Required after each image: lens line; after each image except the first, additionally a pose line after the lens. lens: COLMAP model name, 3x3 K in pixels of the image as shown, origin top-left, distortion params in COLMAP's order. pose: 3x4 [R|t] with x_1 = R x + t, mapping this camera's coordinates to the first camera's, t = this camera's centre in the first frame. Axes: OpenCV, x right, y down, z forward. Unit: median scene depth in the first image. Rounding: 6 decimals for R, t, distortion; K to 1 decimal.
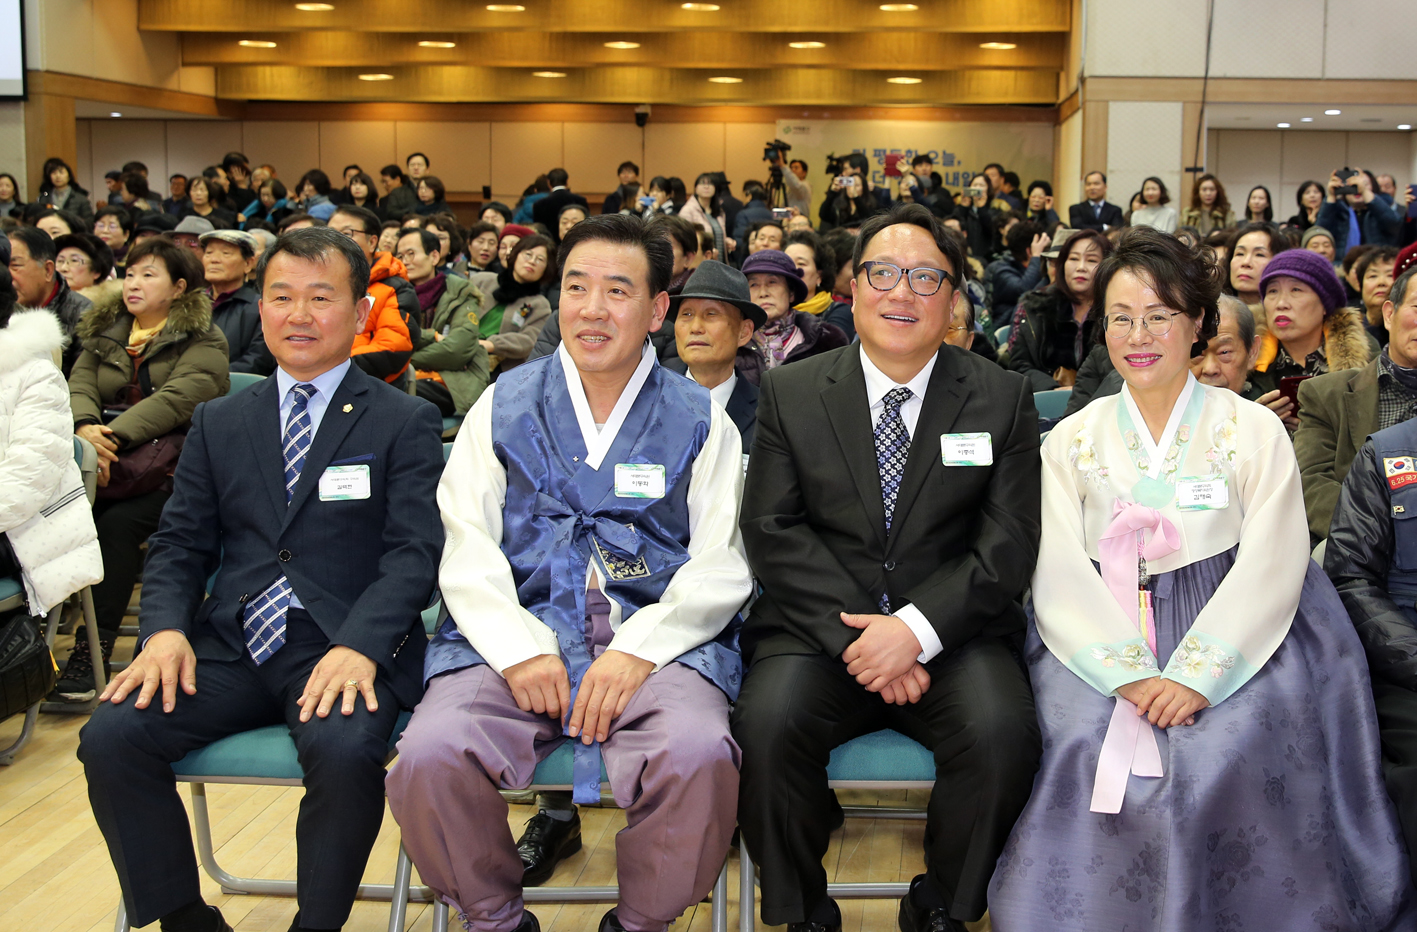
lens RADIAL K [[1642.5, 0, 837.7], [0, 1642.5, 391.5], [0, 0, 1]] dist [-0.014671, 0.010369]
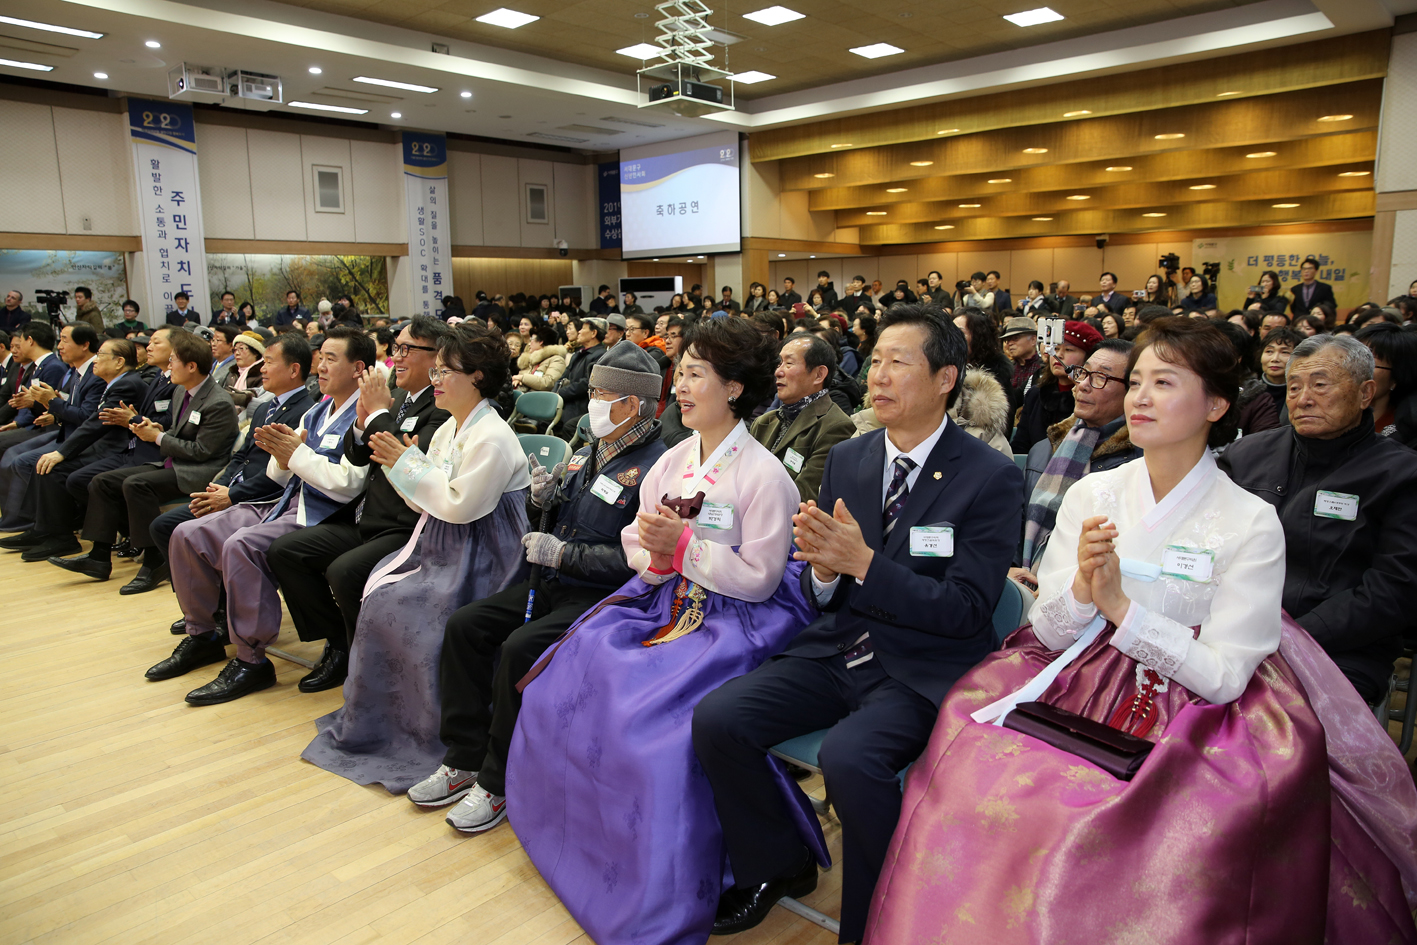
lens RADIAL K [[975.7, 0, 708.5], [0, 975.7, 472.5], [0, 0, 1]] dist [-0.121069, 0.109214]
pose [[0.776210, 0.081457, -0.625190, 0.193630], [-0.040973, 0.996040, 0.078905, -0.005683], [0.629142, -0.035631, 0.776473, 0.056980]]
